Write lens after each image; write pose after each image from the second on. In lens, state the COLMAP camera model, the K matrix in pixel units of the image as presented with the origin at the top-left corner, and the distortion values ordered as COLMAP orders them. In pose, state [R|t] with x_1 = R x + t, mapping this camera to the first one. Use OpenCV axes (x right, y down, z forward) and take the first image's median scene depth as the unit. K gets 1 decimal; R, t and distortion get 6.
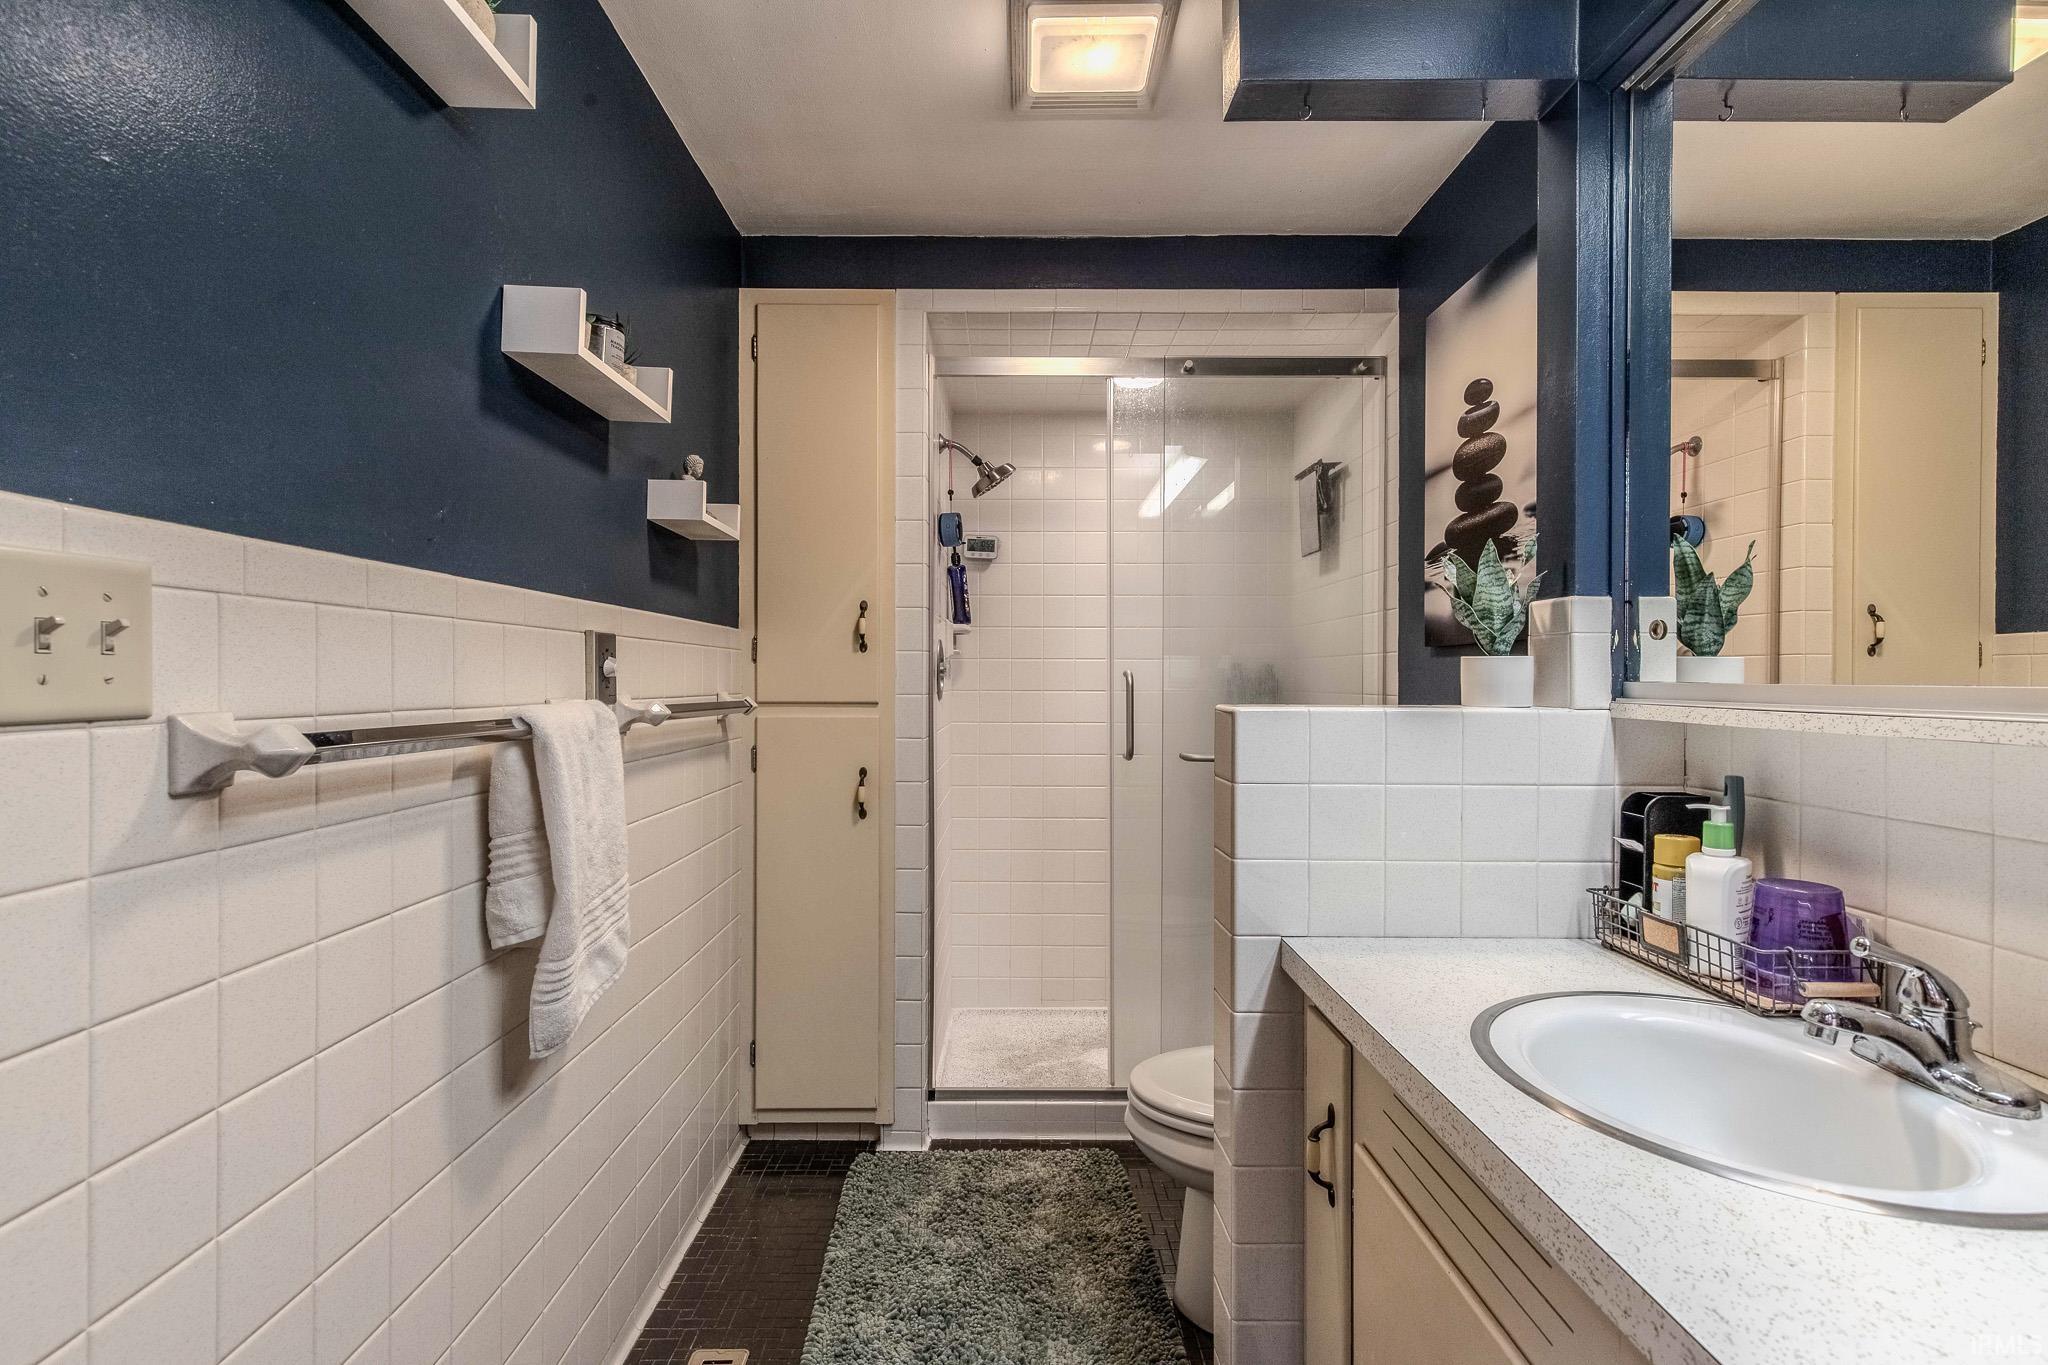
lens RADIAL K [[913.0, 0, 1010.1], [0, 913.0, 682.5], [0, 0, 1]] dist [0.001958, -0.000245]
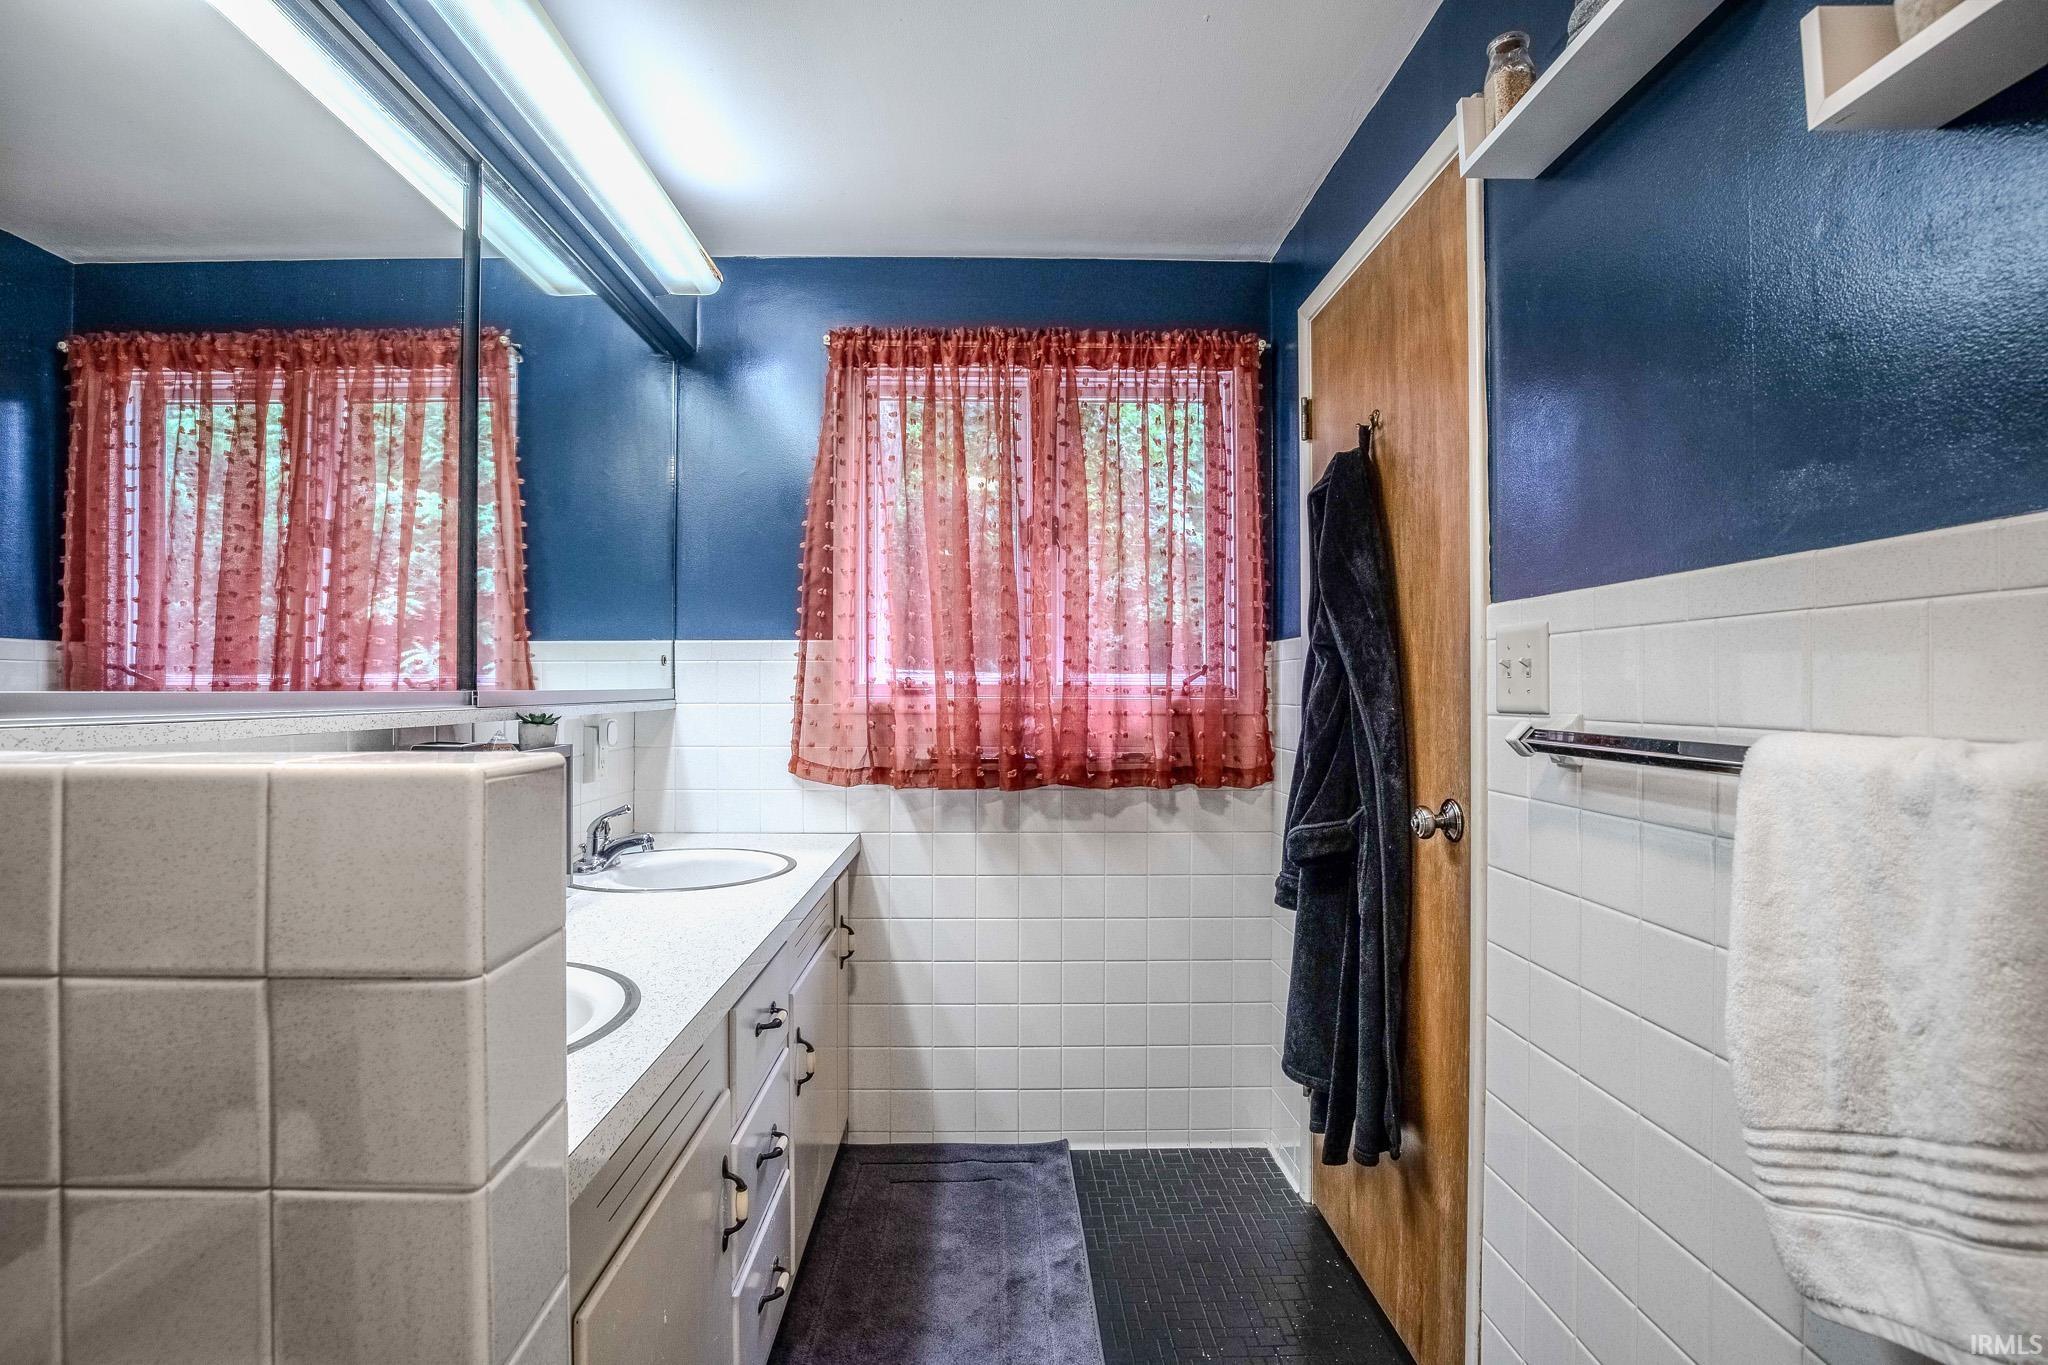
lens RADIAL K [[913.0, 0, 1010.1], [0, 913.0, 682.5], [0, 0, 1]] dist [0.001958, -0.000245]
pose [[-0.999649, -0.003895, -0.026209, 0.077400], [-0.003805, 0.999987, -0.003486, -0.008909], [0.026223, -0.003385, -0.999650, 2.411043]]
